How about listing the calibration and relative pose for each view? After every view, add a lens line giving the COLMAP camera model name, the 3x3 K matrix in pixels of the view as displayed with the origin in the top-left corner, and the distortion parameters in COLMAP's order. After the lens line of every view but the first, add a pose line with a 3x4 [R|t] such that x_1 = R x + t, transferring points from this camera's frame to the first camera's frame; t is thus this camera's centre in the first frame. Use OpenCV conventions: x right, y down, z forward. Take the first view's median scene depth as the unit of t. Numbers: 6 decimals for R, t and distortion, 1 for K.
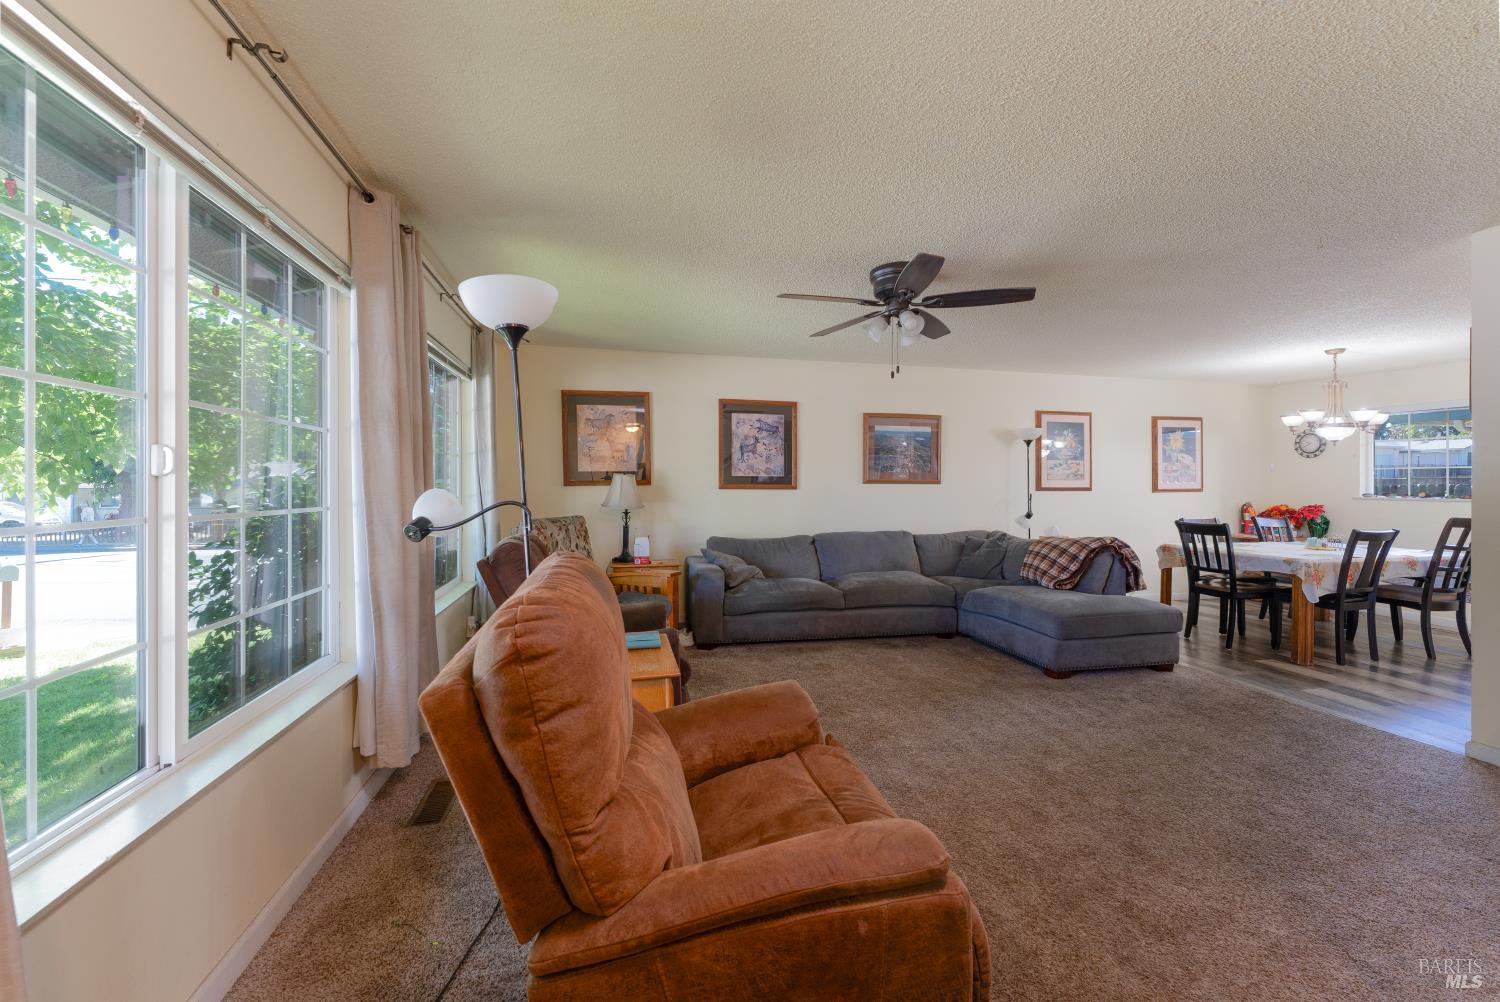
lens RADIAL K [[611.8, 0, 751.7], [0, 611.8, 489.1], [0, 0, 1]] dist [-0.002050, -0.000070]
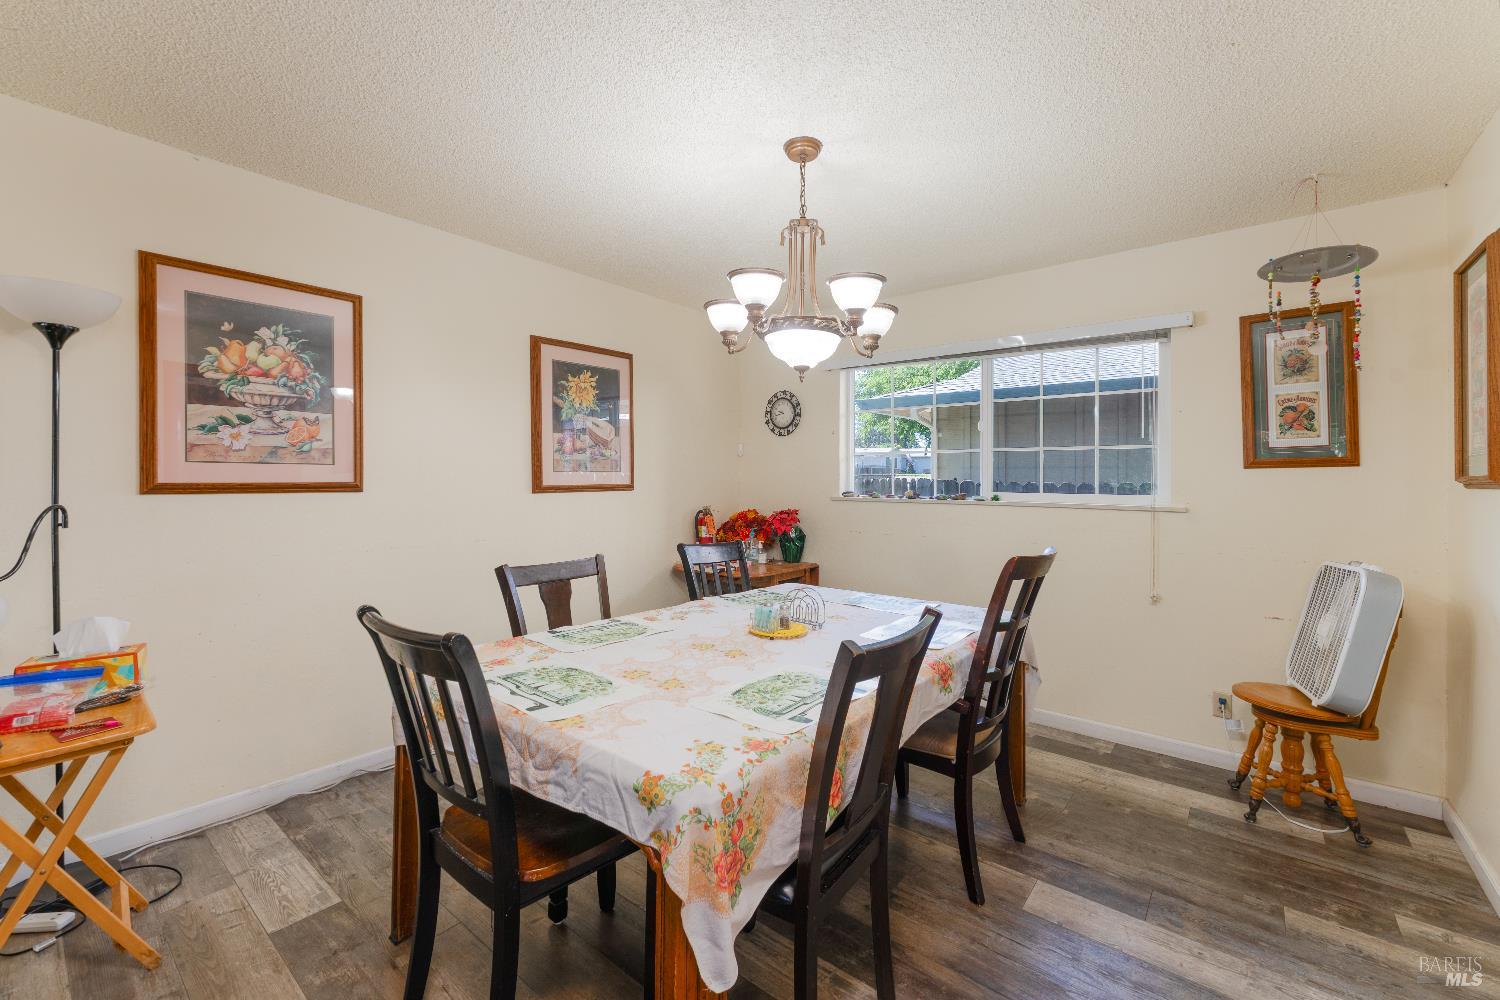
lens RADIAL K [[618.0, 0, 748.8], [0, 618.0, 479.0], [0, 0, 1]] dist [-0.001168, -0.000042]
pose [[0.795927, 0.000101, 0.605393, 0.572016], [0.005238, 0.999961, -0.007053, -0.001728], [-0.605370, 0.008784, 0.795896, 0.586743]]
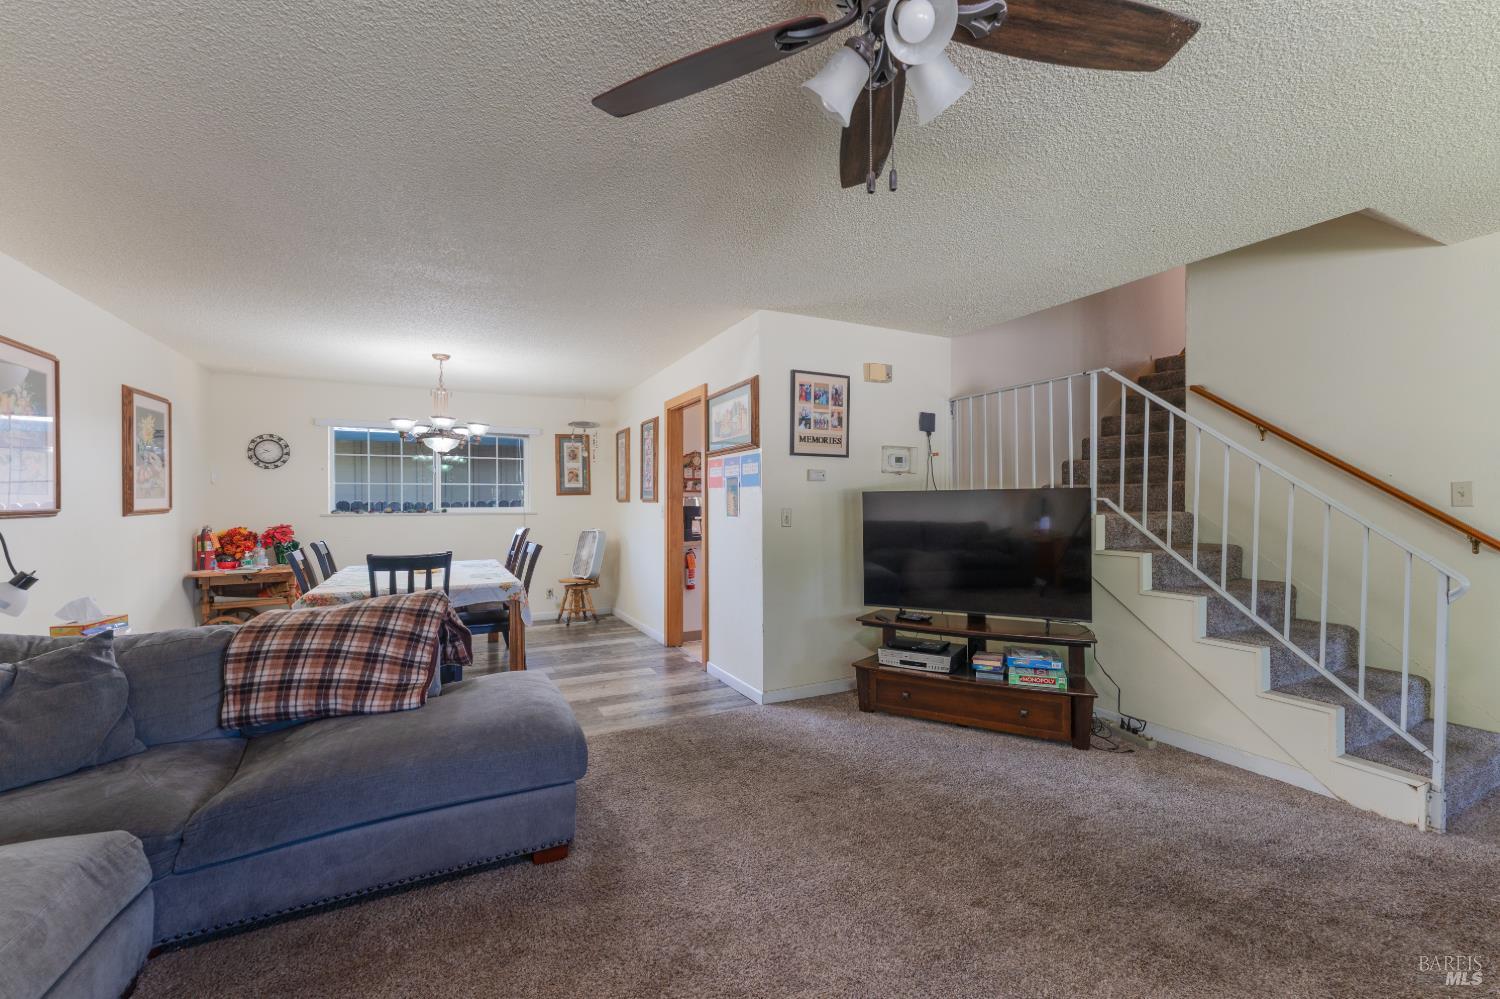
lens RADIAL K [[611.8, 0, 751.7], [0, 611.8, 487.6], [0, 0, 1]] dist [-0.002050, -0.000070]
pose [[-0.235014, 0.013654, 0.971896, -0.052758], [0.015040, 0.999833, -0.010409, -0.008187], [-0.971876, 0.012171, -0.235180, 0.645841]]
